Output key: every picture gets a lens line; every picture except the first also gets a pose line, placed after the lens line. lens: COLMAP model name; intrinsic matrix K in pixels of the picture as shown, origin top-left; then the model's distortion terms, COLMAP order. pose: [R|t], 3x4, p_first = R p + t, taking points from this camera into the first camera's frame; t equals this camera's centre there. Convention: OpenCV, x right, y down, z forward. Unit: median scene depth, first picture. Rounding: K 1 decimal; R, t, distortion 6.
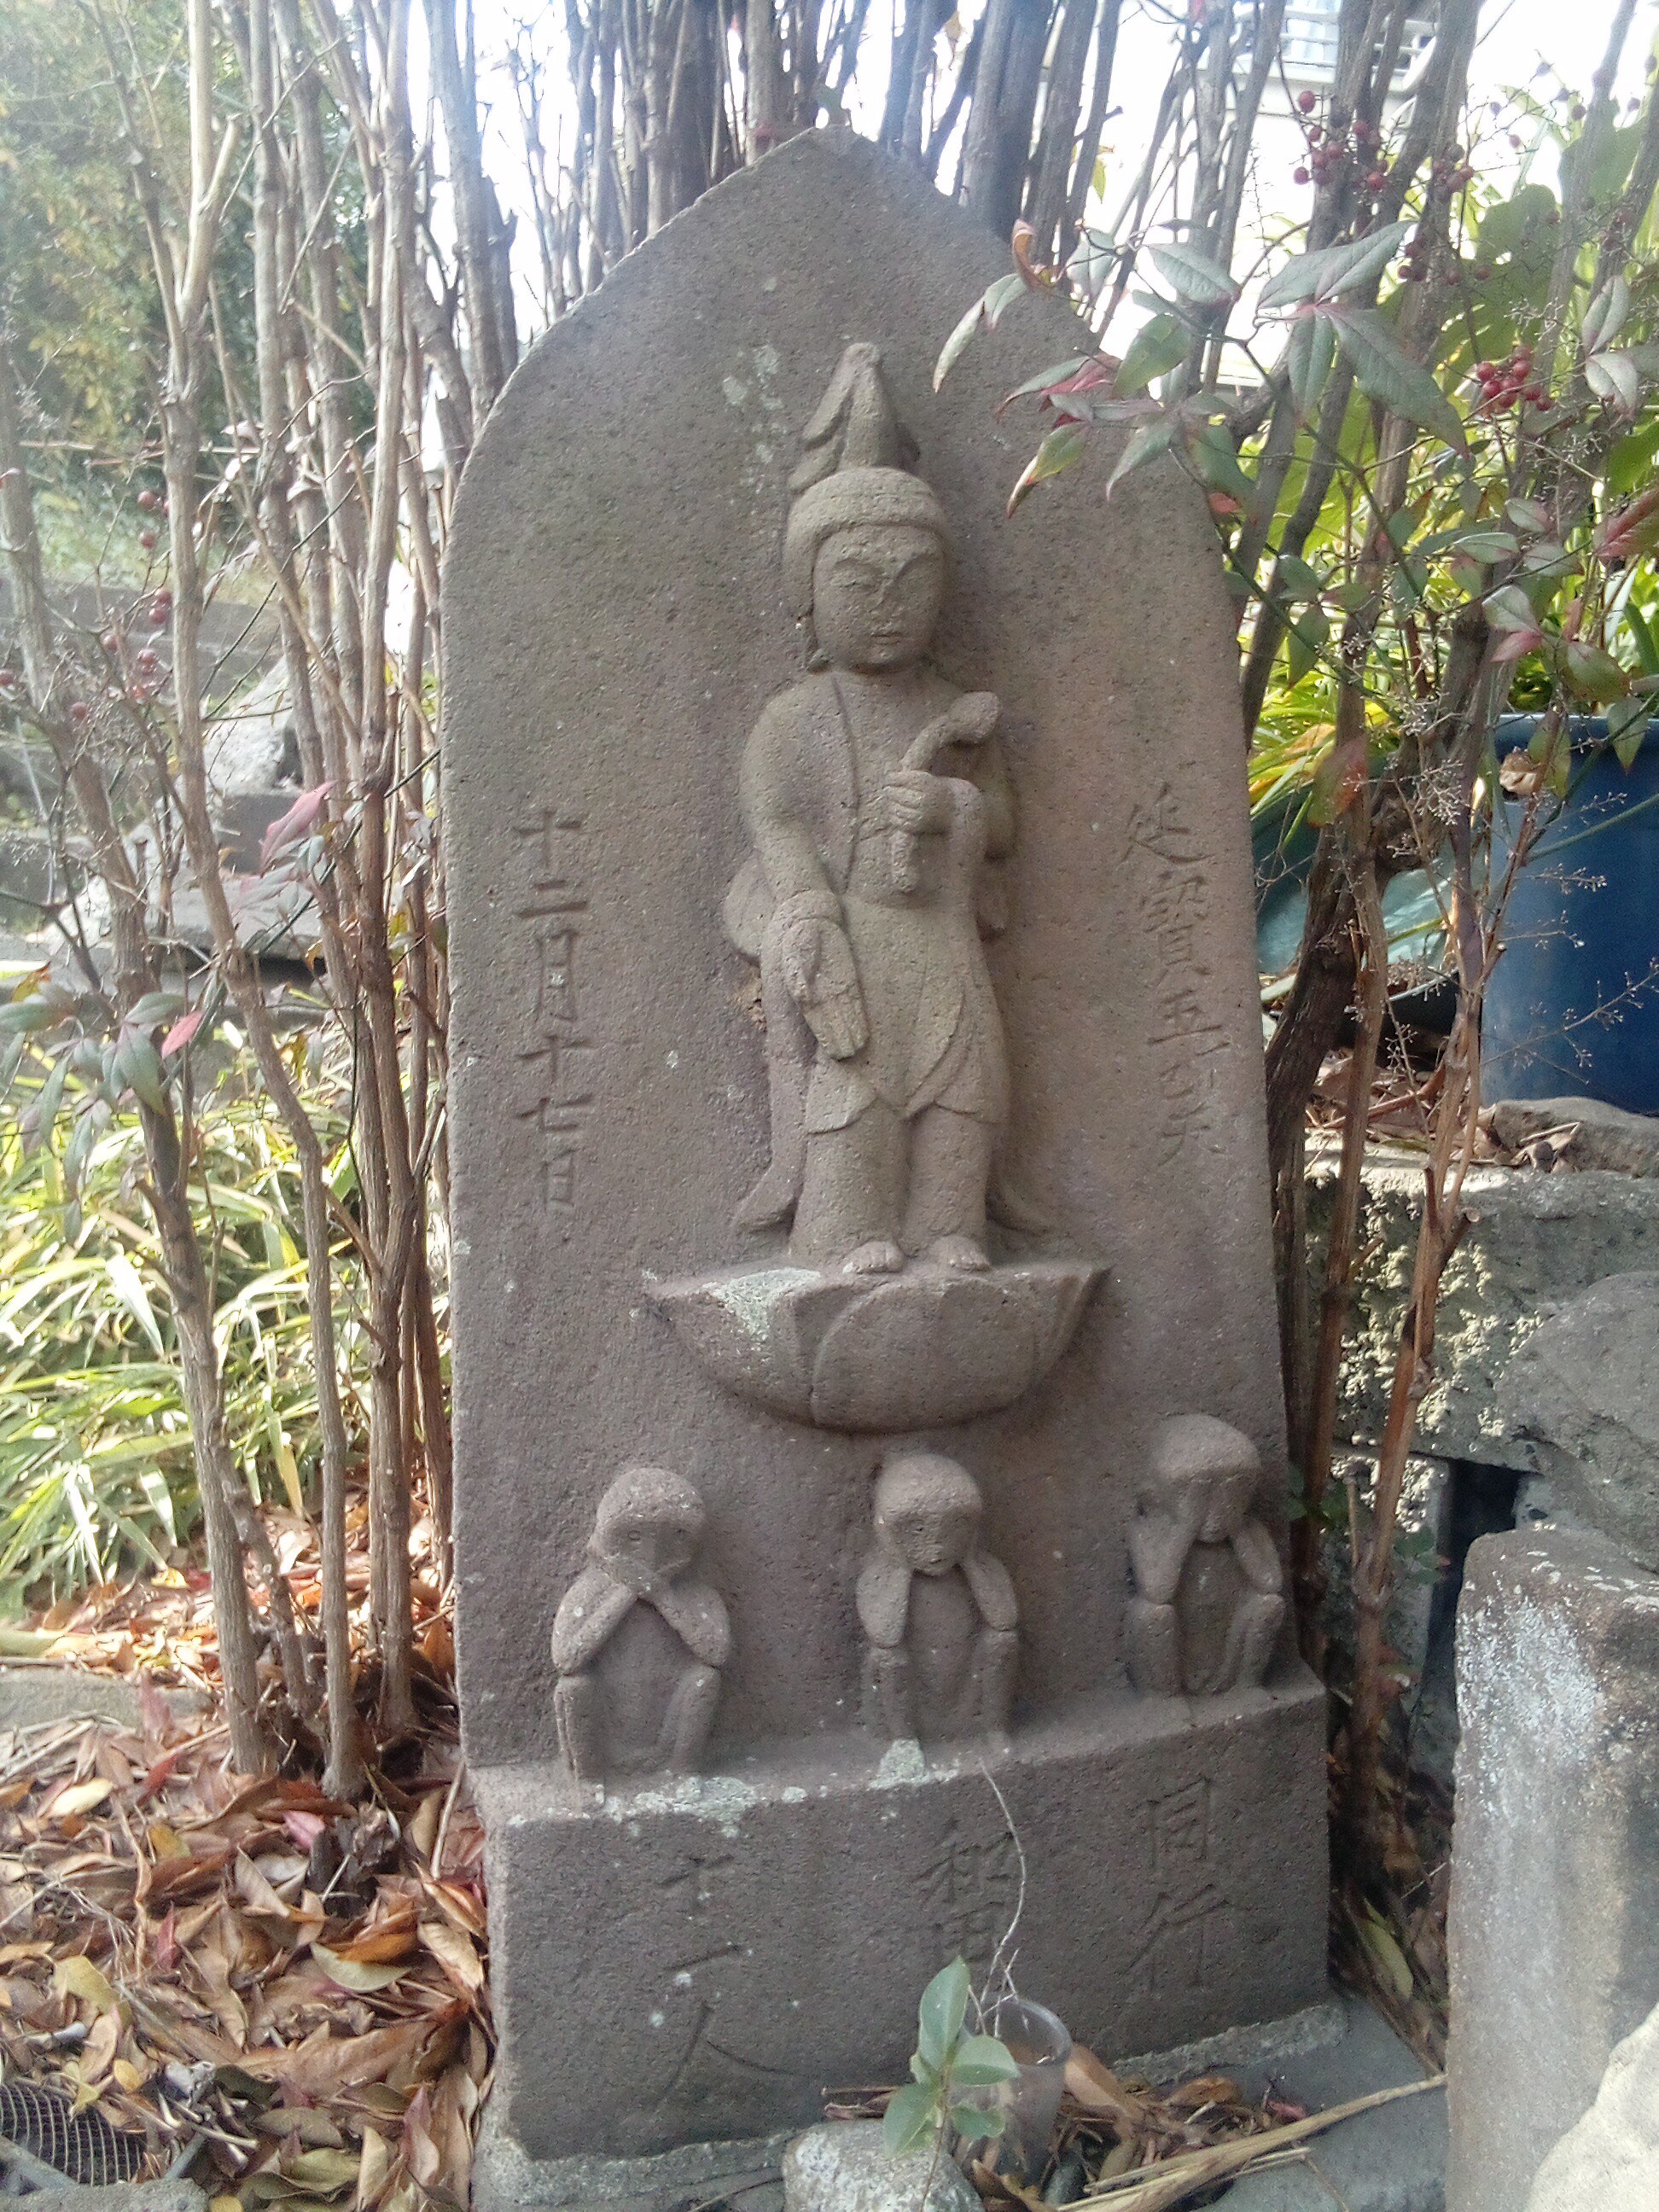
lens RADIAL K [[1843.2, 0, 828.5], [0, 1843.2, 1100.0], [0, 0, 1]] dist [0.062149, -0.094210]
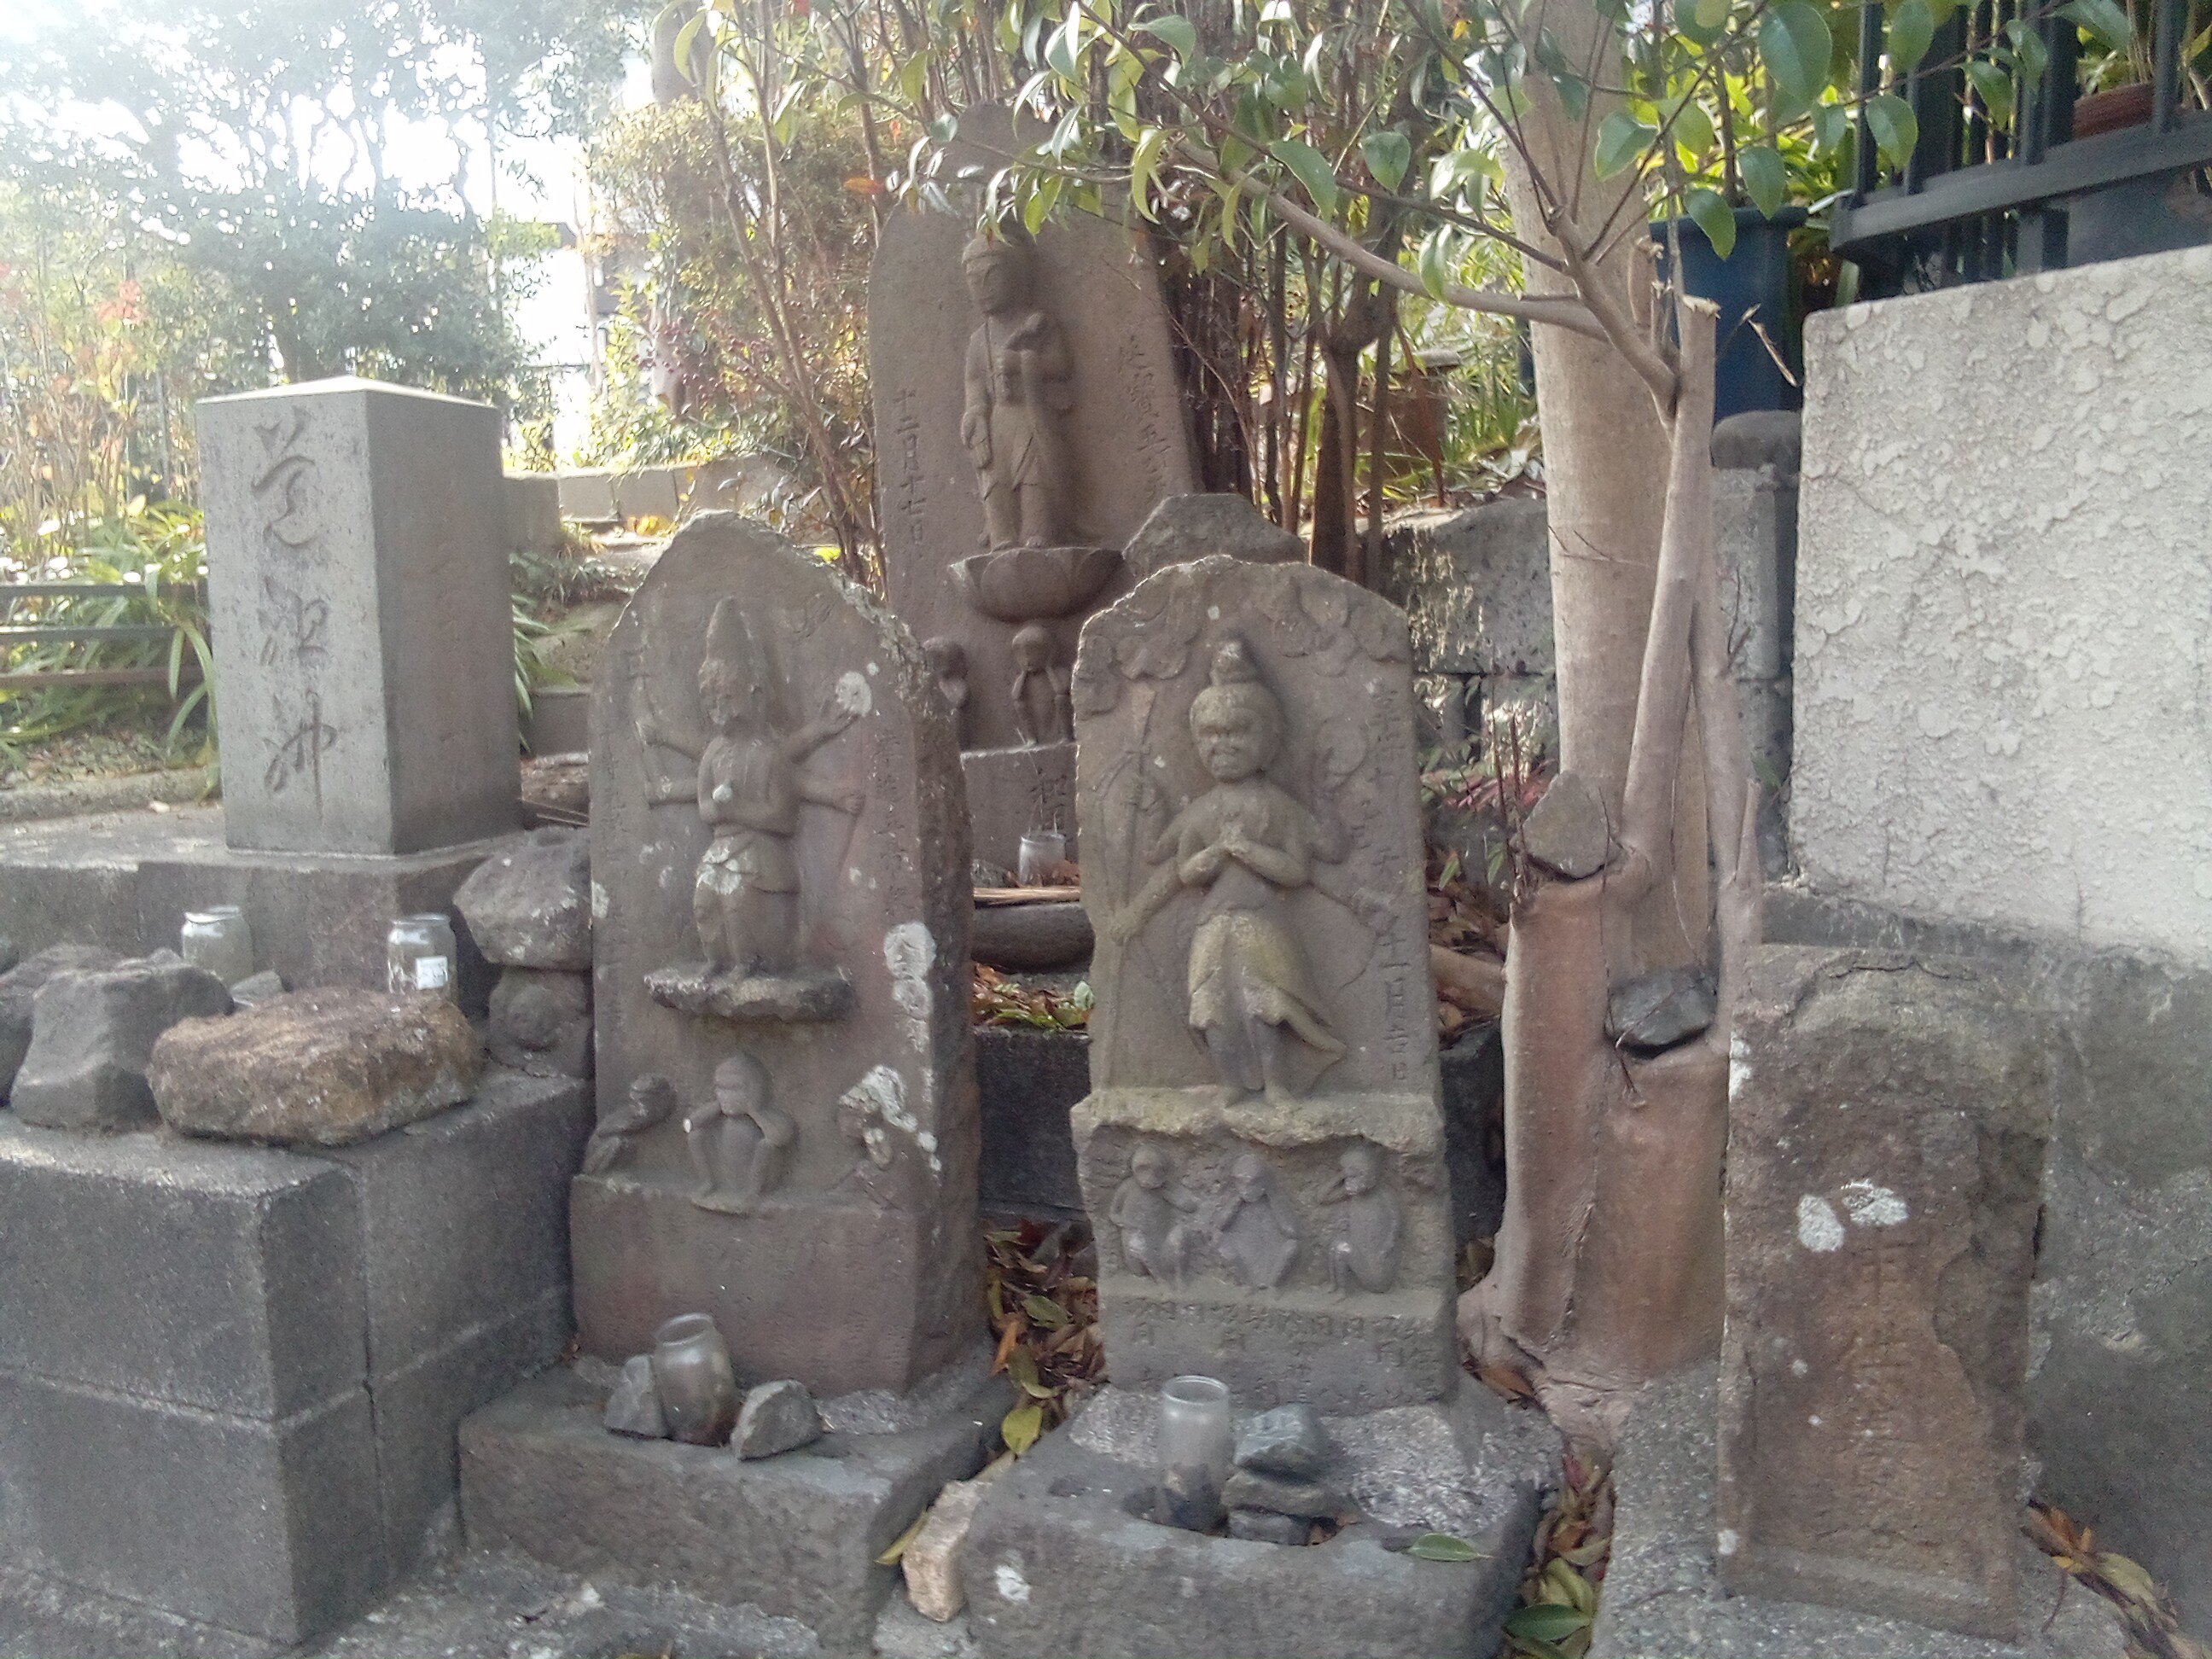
lens RADIAL K [[1843.2, 0, 1105.6], [0, 1843.2, 822.8], [0, 0, 1]] dist [0.062149, -0.094210]
pose [[0.792356, -0.026645, -0.609477, 1.656596], [0.036035, 0.999346, 0.003159, 0.458312], [0.608994, -0.024466, 0.792798, -0.924921]]
